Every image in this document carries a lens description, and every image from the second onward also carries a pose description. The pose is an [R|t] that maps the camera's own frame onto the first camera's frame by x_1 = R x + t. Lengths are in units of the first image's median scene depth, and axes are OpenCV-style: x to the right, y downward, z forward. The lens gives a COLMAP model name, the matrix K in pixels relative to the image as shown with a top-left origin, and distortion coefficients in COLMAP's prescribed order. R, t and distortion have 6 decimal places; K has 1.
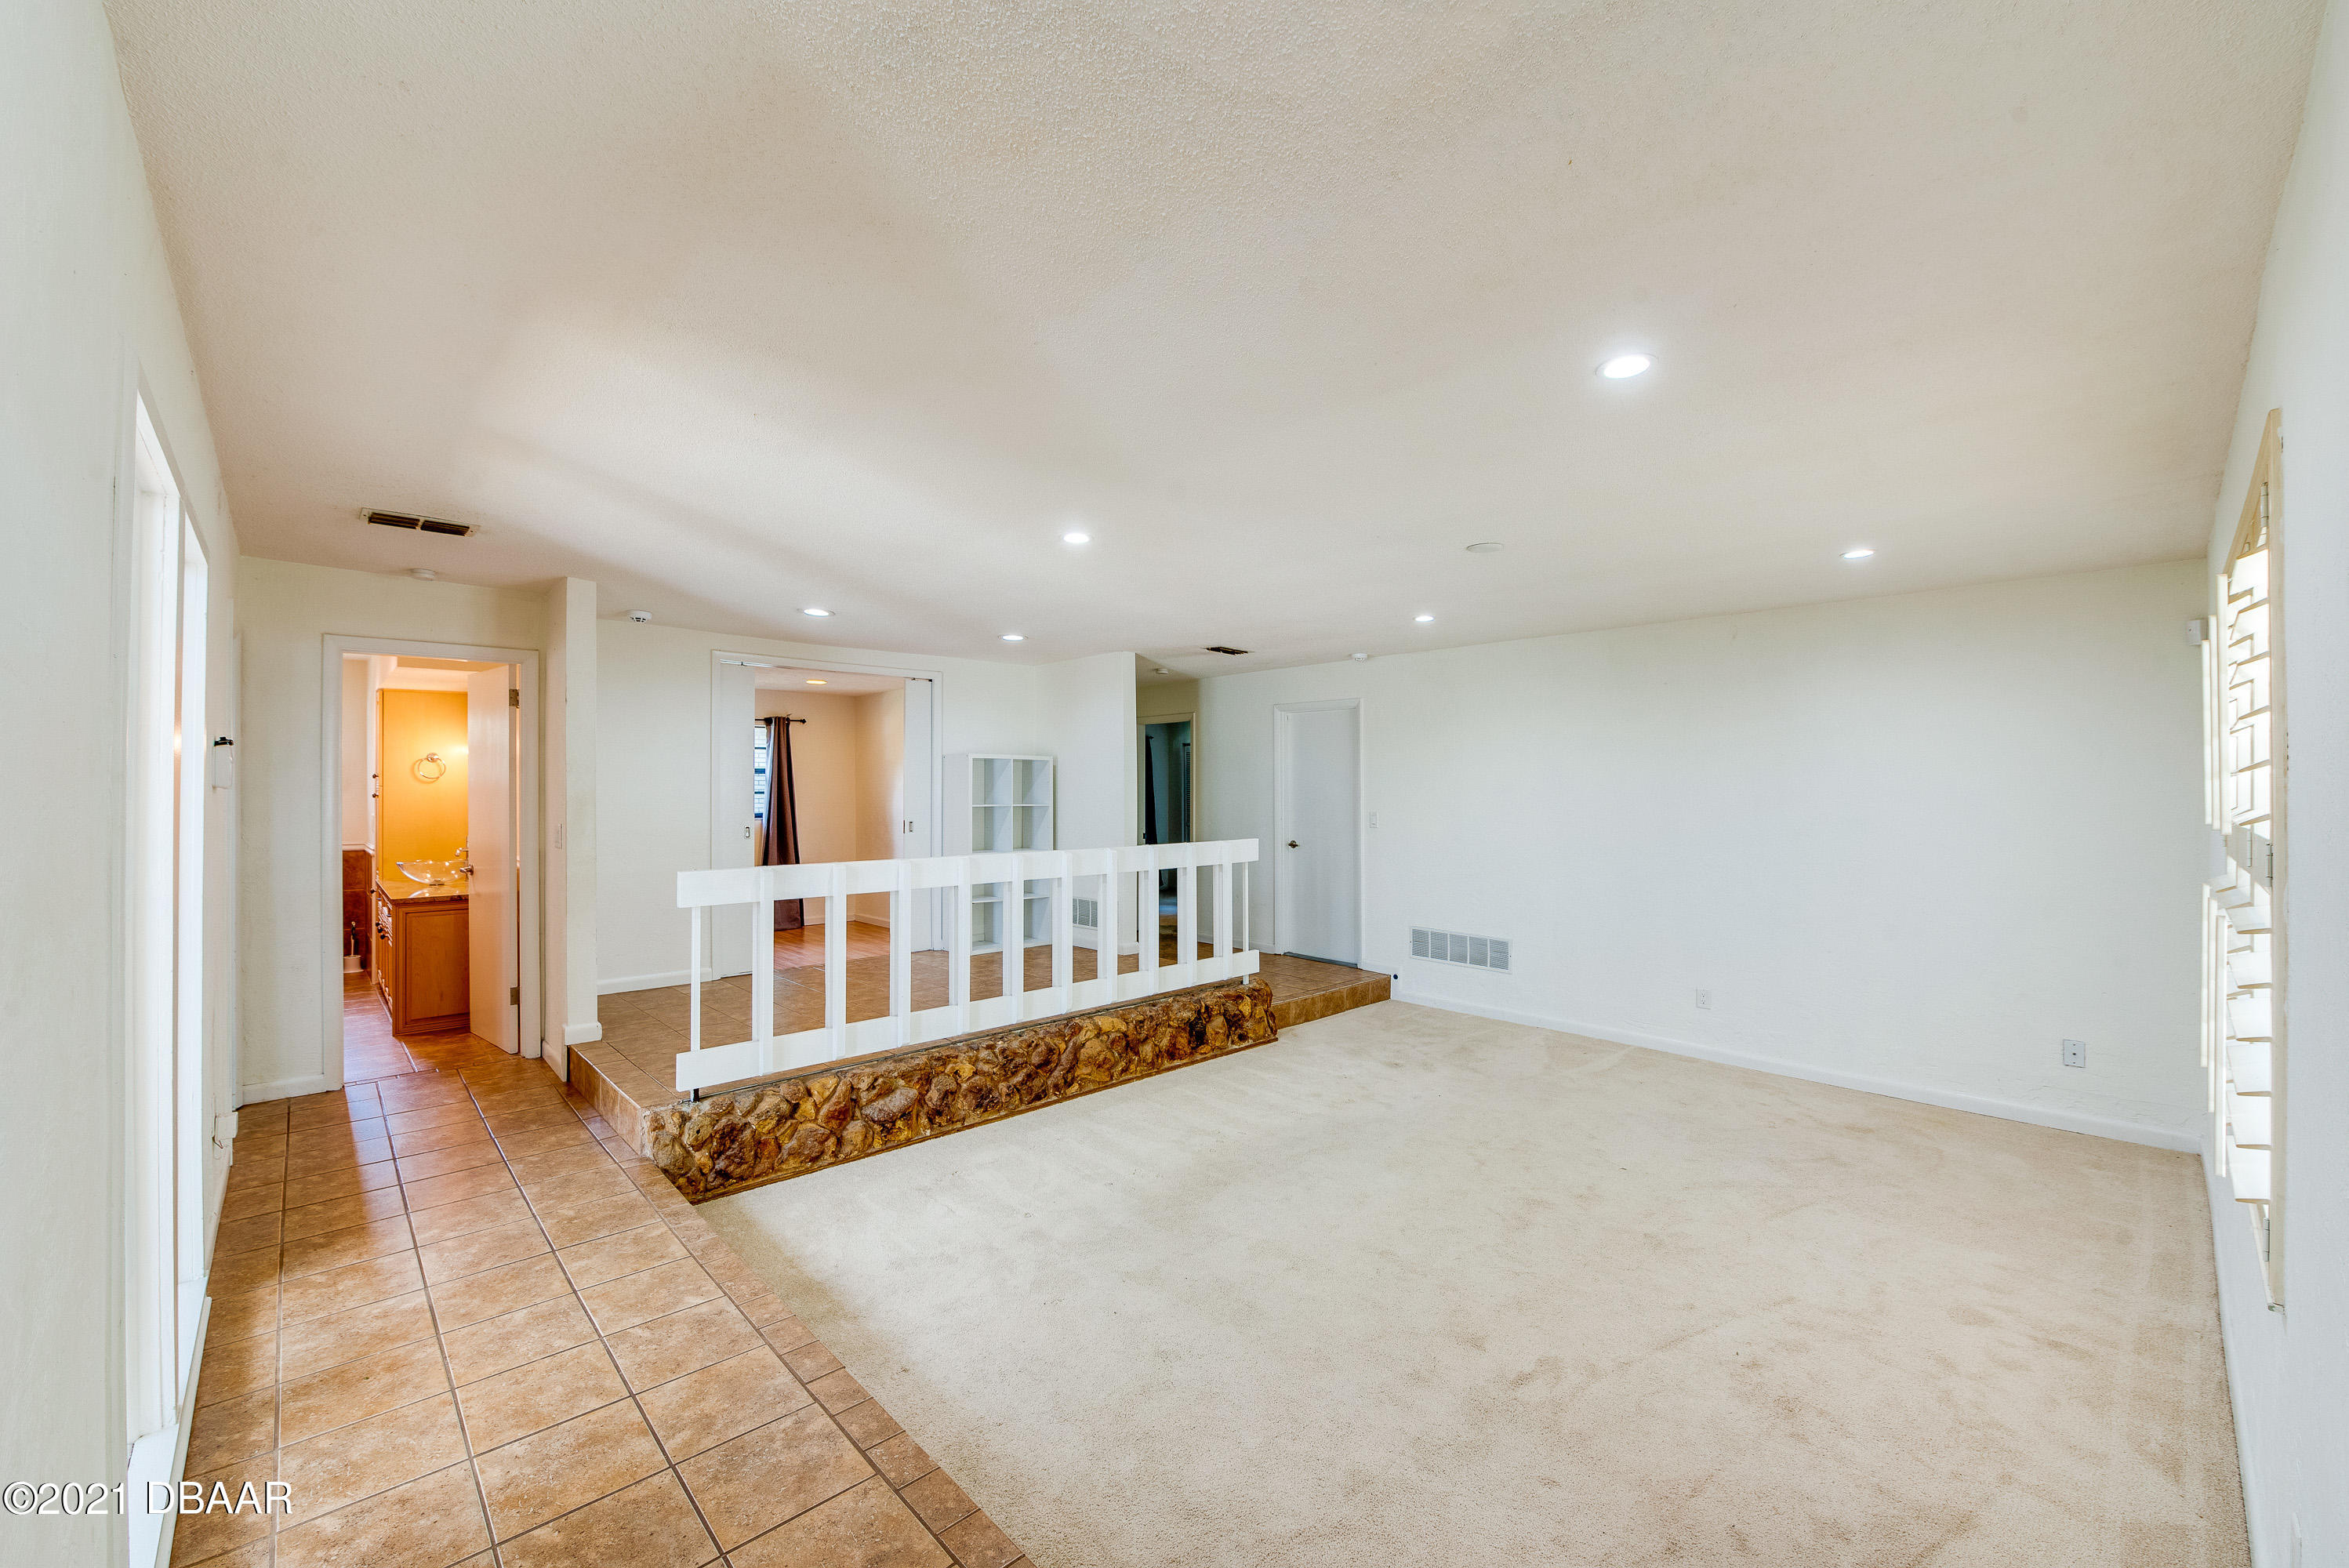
lens RADIAL K [[939.8, 0, 1140.6], [0, 939.8, 777.4], [0, 0, 1]] dist [-0.012606, -0.000248]
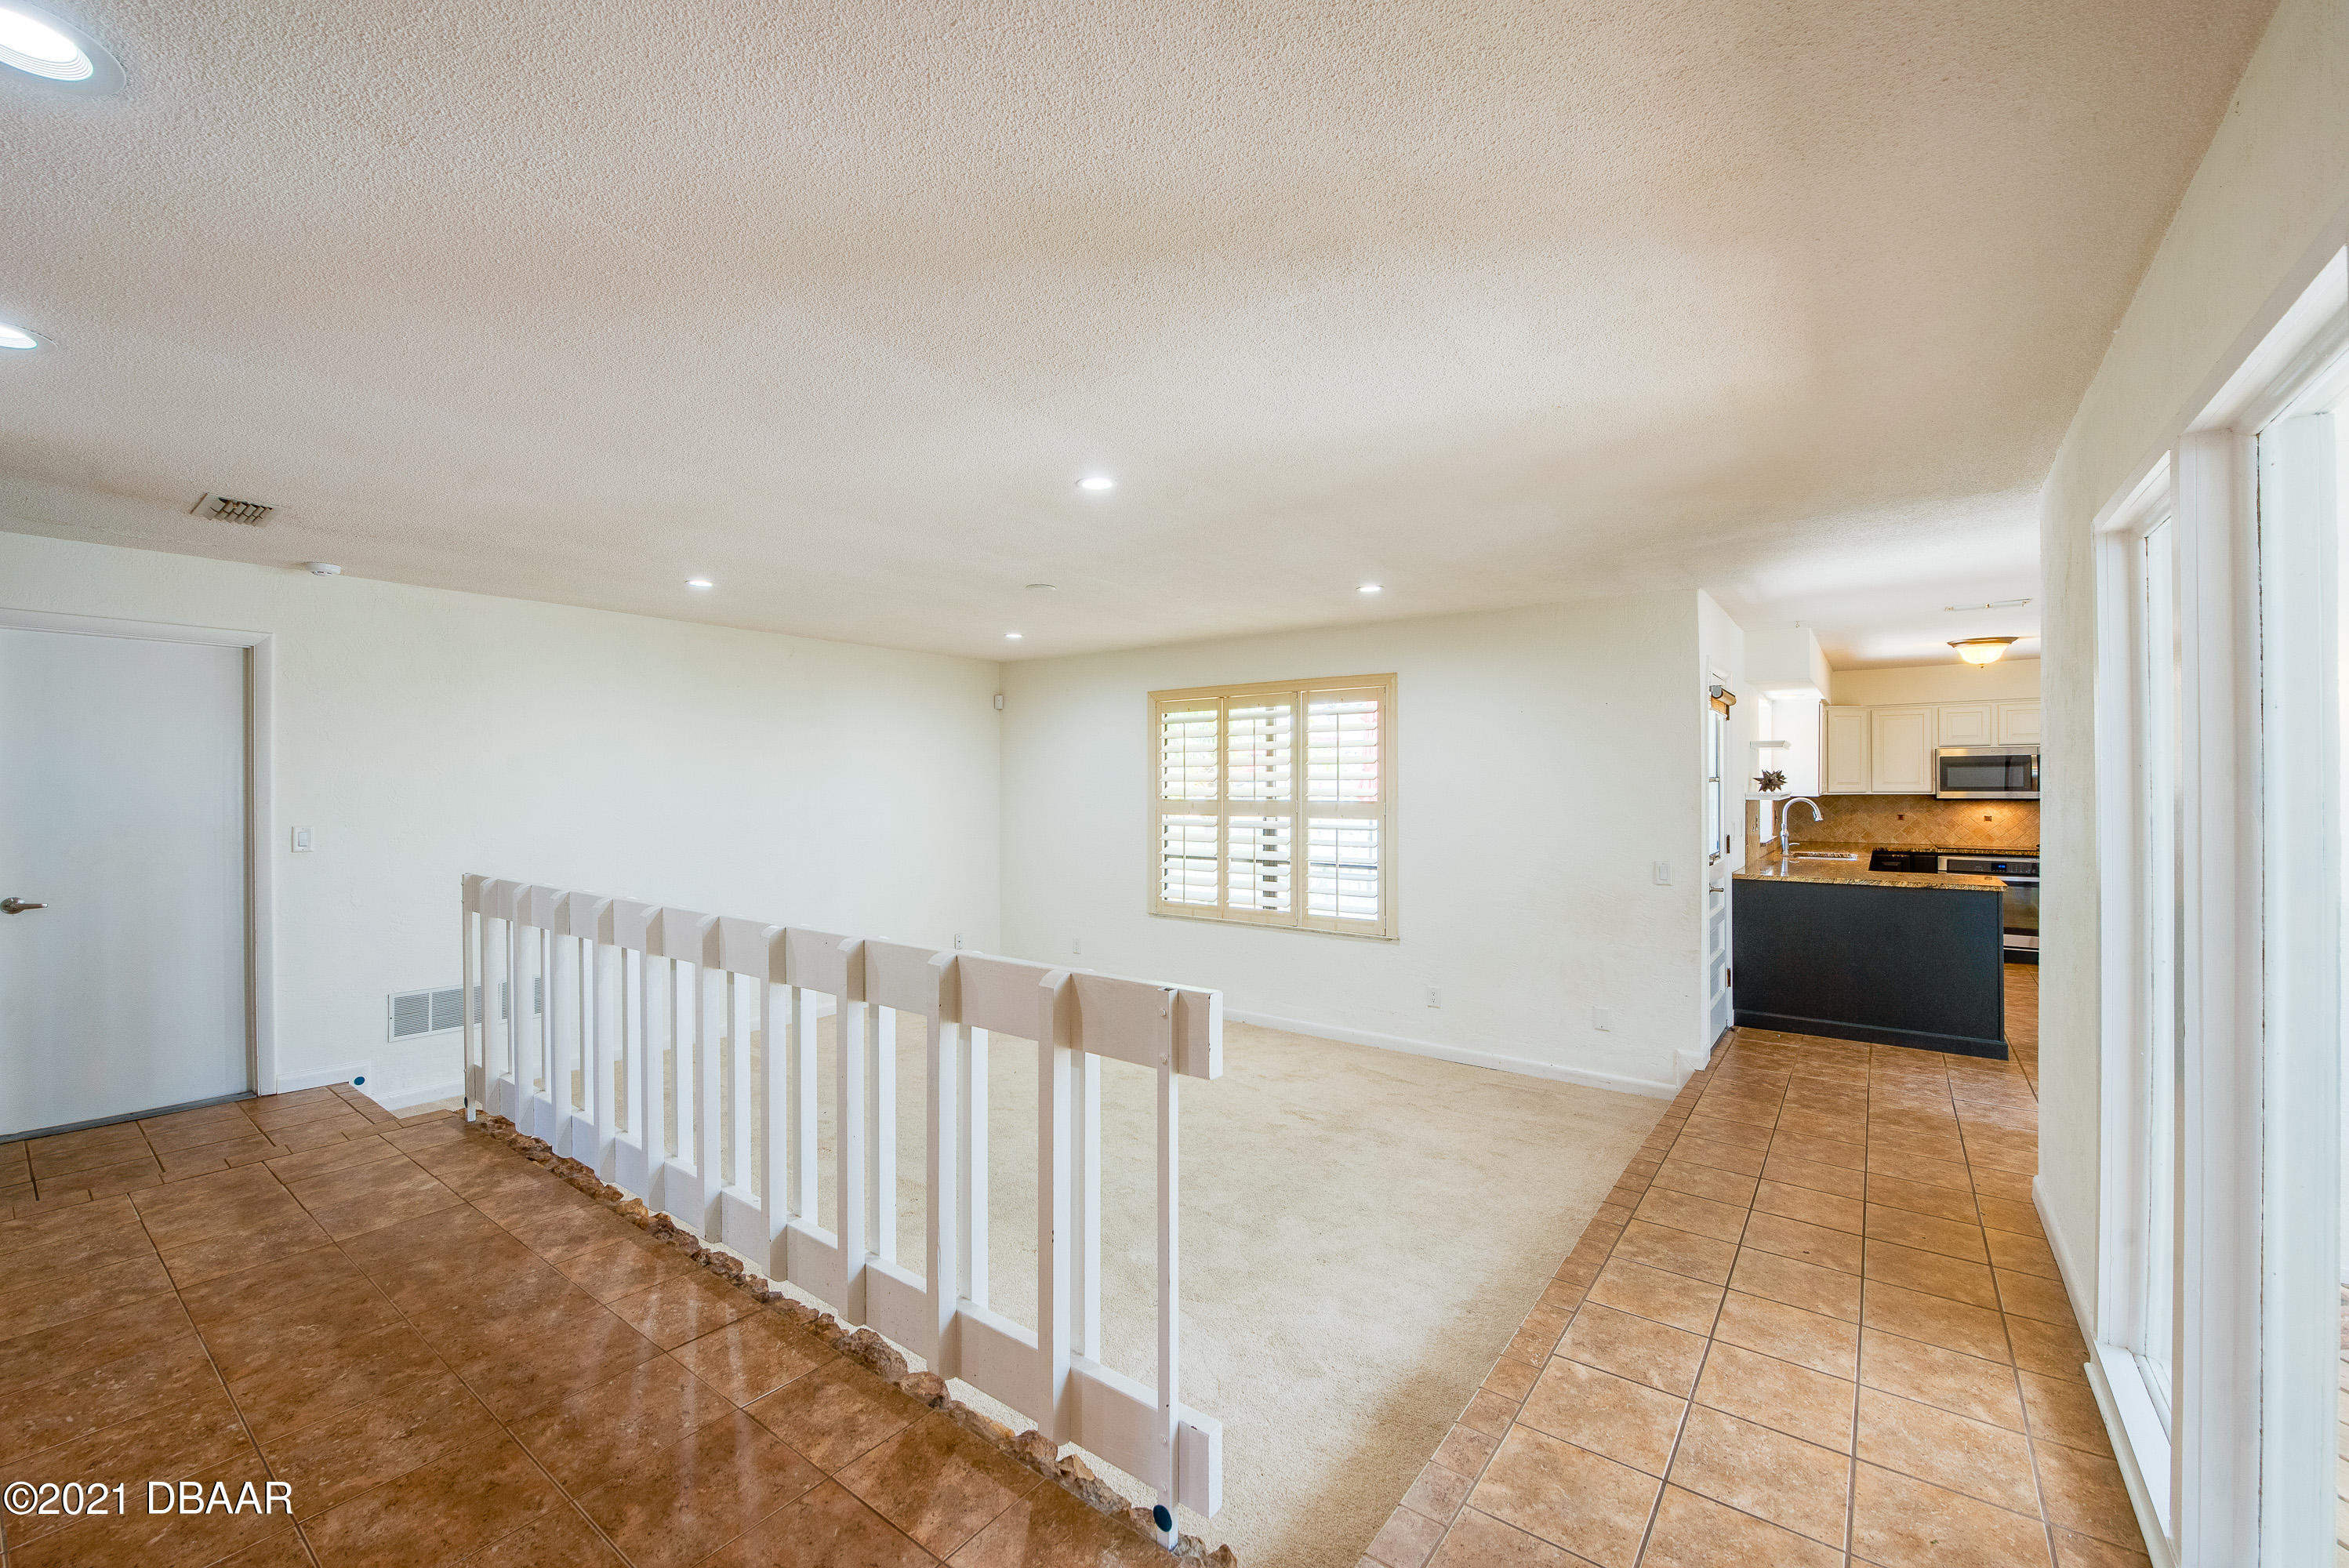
lens RADIAL K [[954.2, 0, 1179.3], [0, 954.2, 778.6], [0, 0, 1]] dist [-0.017562, -0.000050]
pose [[-0.195735, 0.003174, 0.980652, -0.900712], [-0.009304, 0.999944, -0.005093, 0.006935], [-0.980613, -0.010121, -0.195694, 1.091874]]
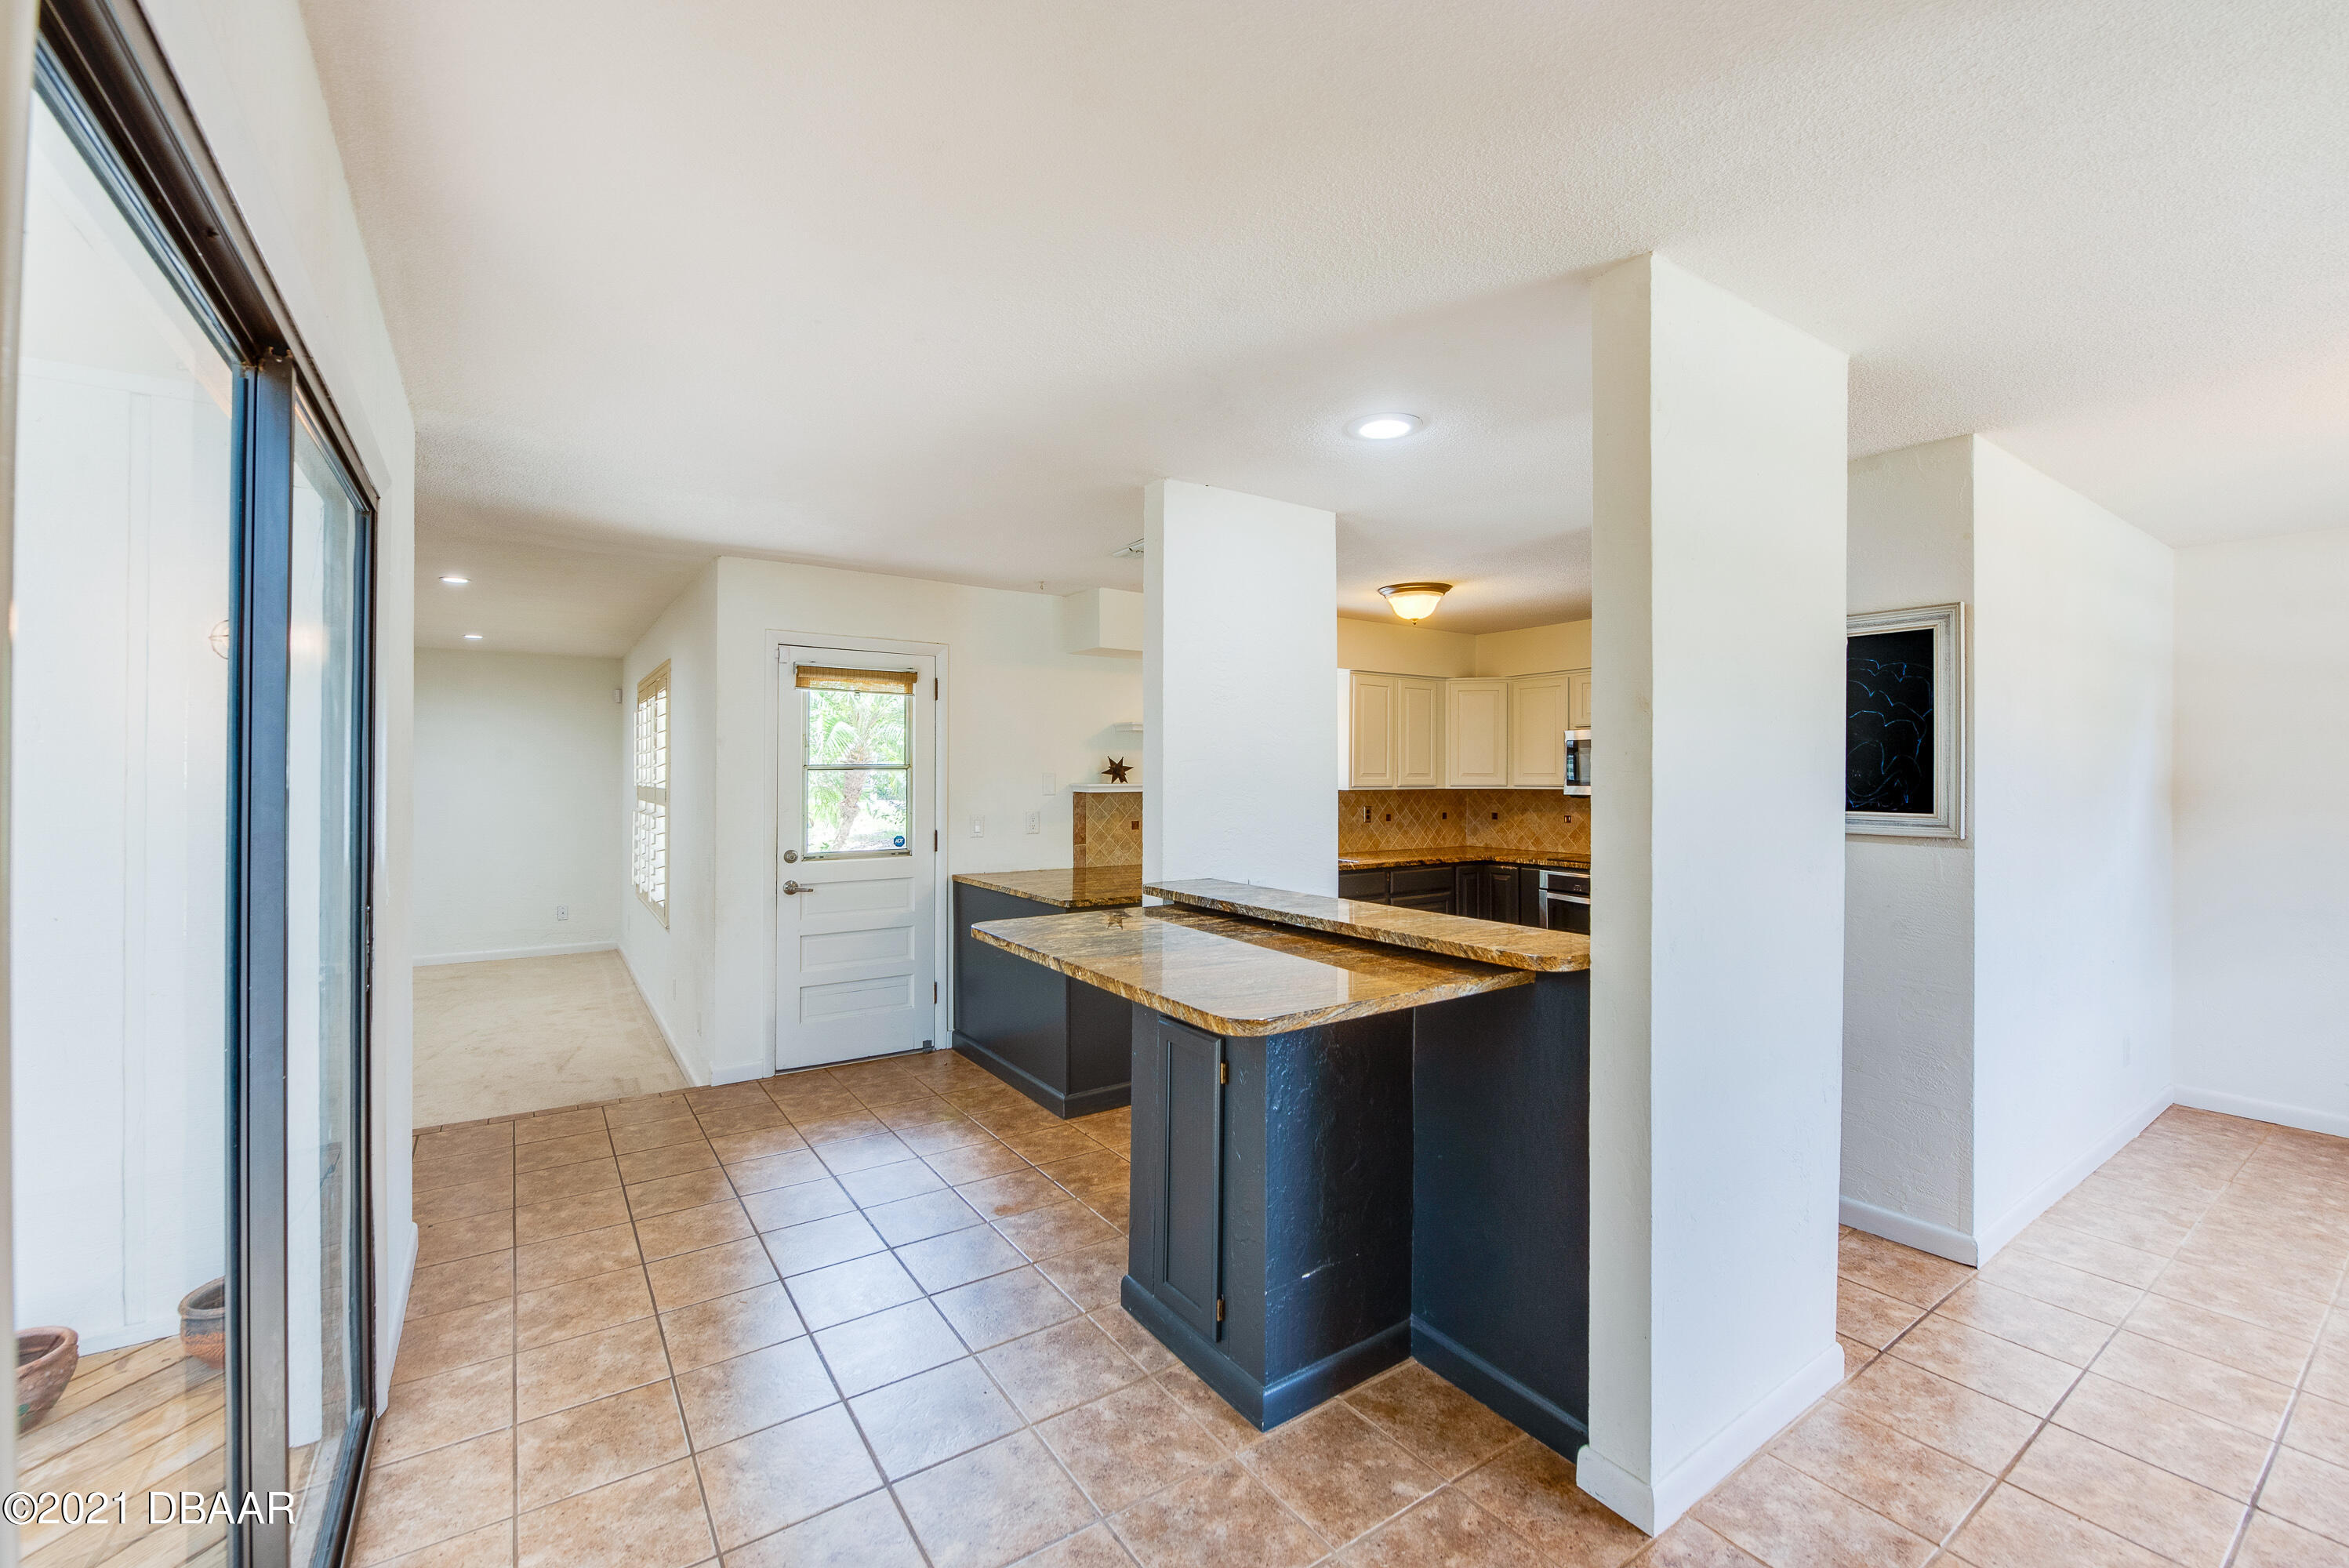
lens RADIAL K [[965.3, 0, 1203.0], [0, 965.3, 780.6], [0, 0, 1]] dist [-0.001388, 0.000243]
pose [[0.121720, -0.006231, 0.992545, -0.884213], [-0.014203, 0.999867, 0.008018, -0.004585], [-0.992463, -0.015073, 0.121615, -0.594257]]
